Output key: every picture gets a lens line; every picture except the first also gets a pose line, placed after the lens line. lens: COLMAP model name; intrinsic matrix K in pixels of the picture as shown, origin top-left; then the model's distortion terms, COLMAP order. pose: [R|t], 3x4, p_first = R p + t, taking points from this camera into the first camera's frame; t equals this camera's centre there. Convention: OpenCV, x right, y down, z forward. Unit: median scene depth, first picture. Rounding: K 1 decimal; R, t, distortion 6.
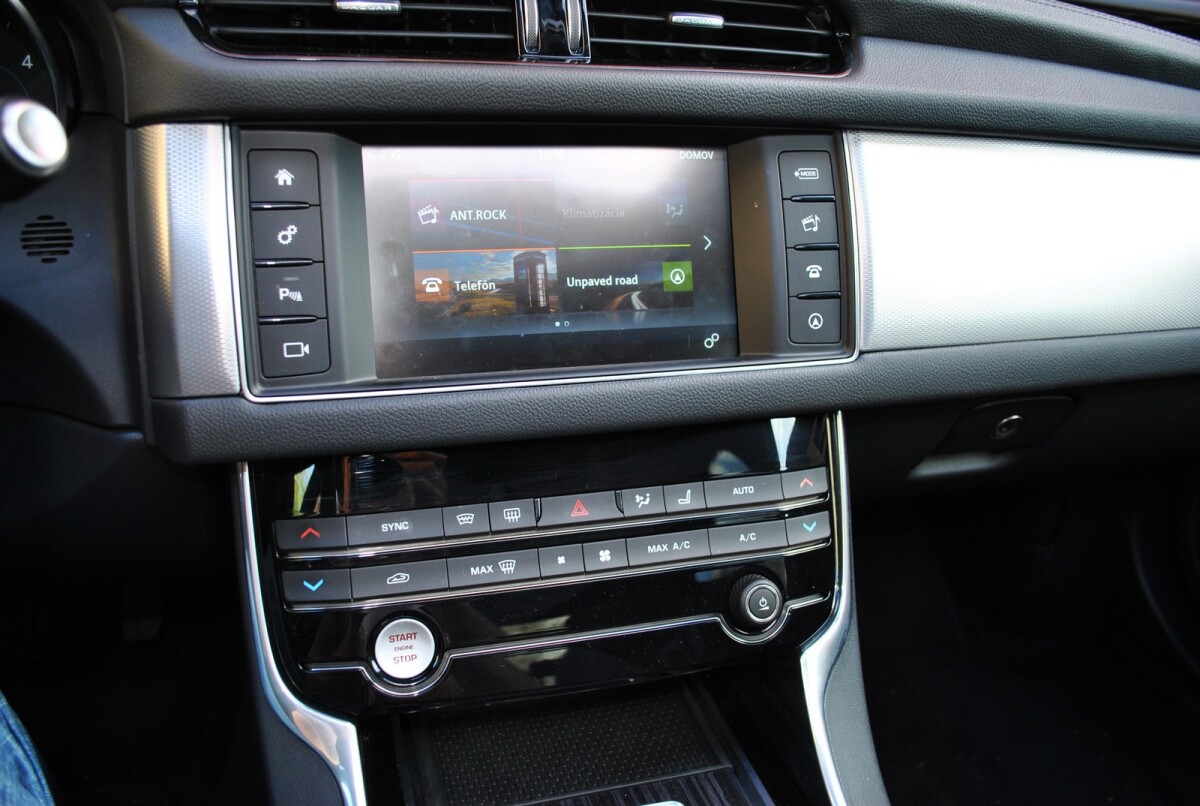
lens RADIAL K [[939.7, 0, 602.0], [0, 939.7, 397.5], [0, 0, 1]] dist [-0.091590, 0.019990]
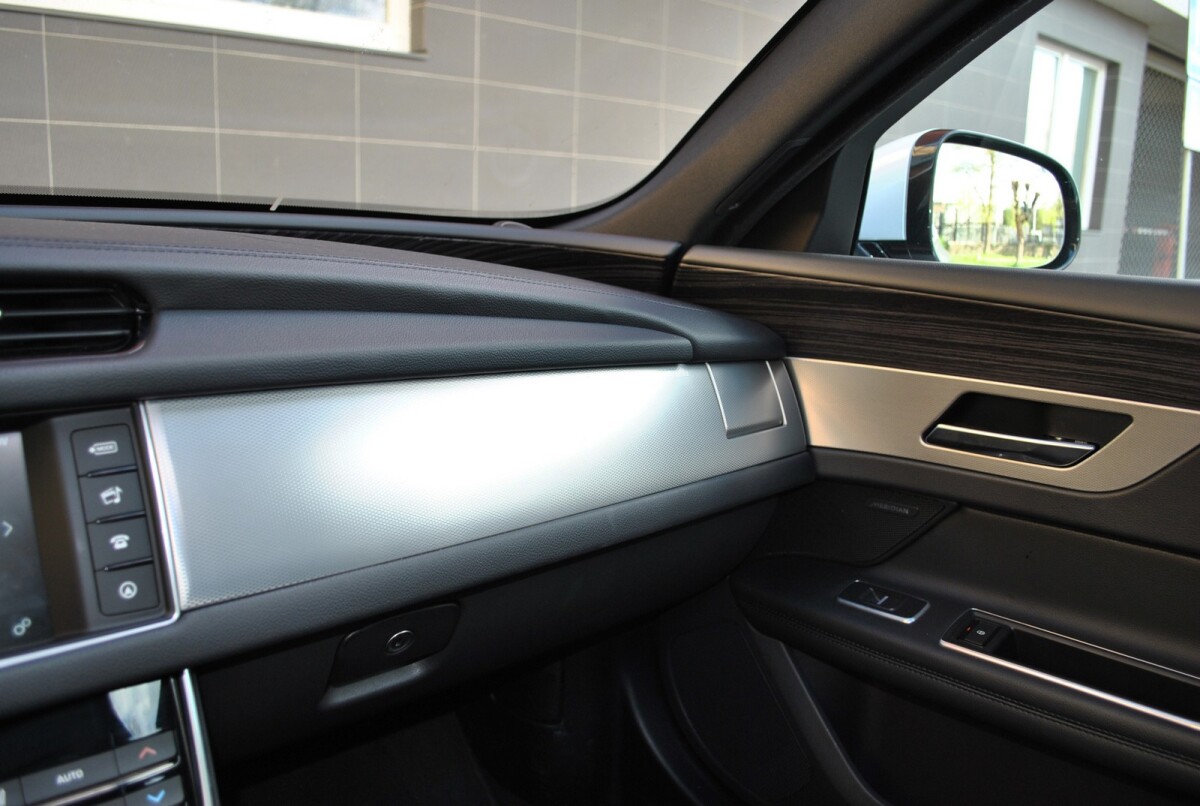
lens RADIAL K [[939.7, 0, 603.1], [0, 939.7, 398.6], [0, 0, 1]] dist [-0.091590, 0.019990]
pose [[0.907867, -0.106424, 0.405526, 0.326634], [0.189130, 0.967197, -0.169587, -0.017273], [-0.374175, 0.230660, 0.898214, -0.135973]]
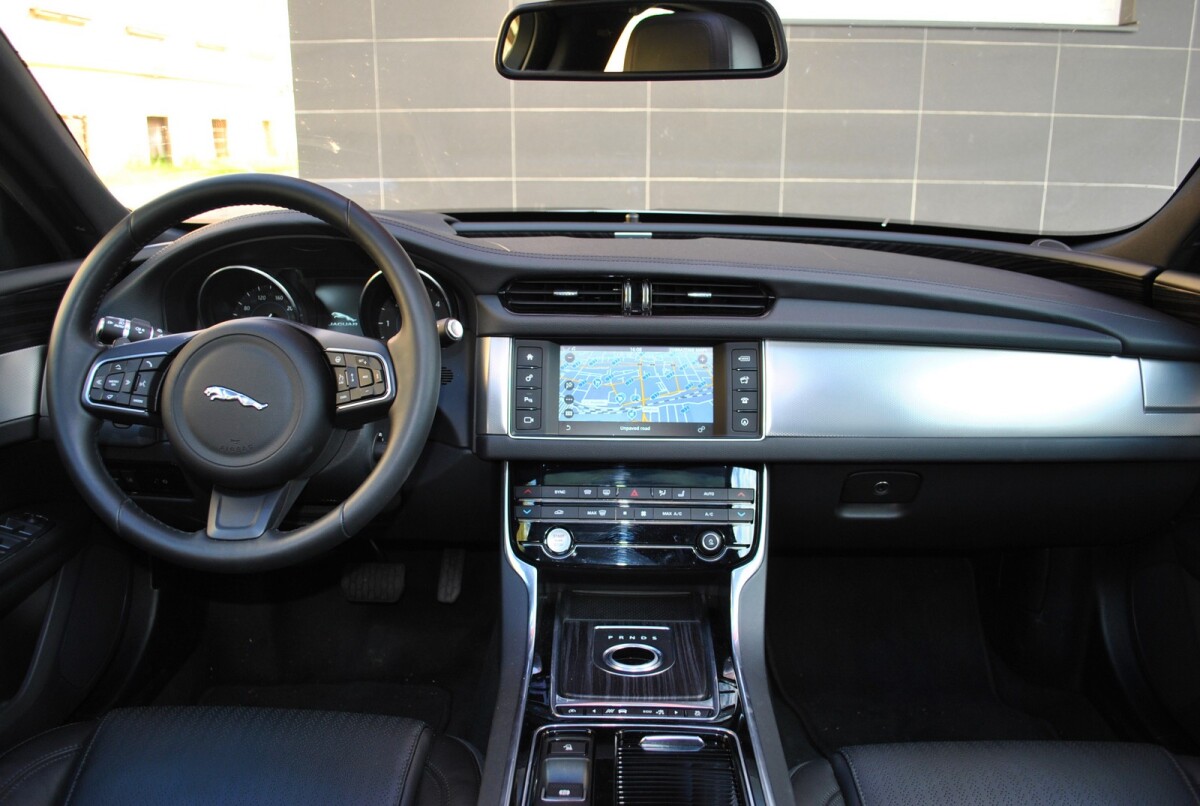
lens RADIAL K [[939.7, 0, 604.2], [0, 939.7, 394.9], [0, 0, 1]] dist [-0.091590, 0.019990]
pose [[0.953485, 0.030013, -0.299942, 0.607845], [-0.081610, 0.983573, -0.161011, 0.260390], [0.290182, 0.177999, 0.940271, -1.319753]]
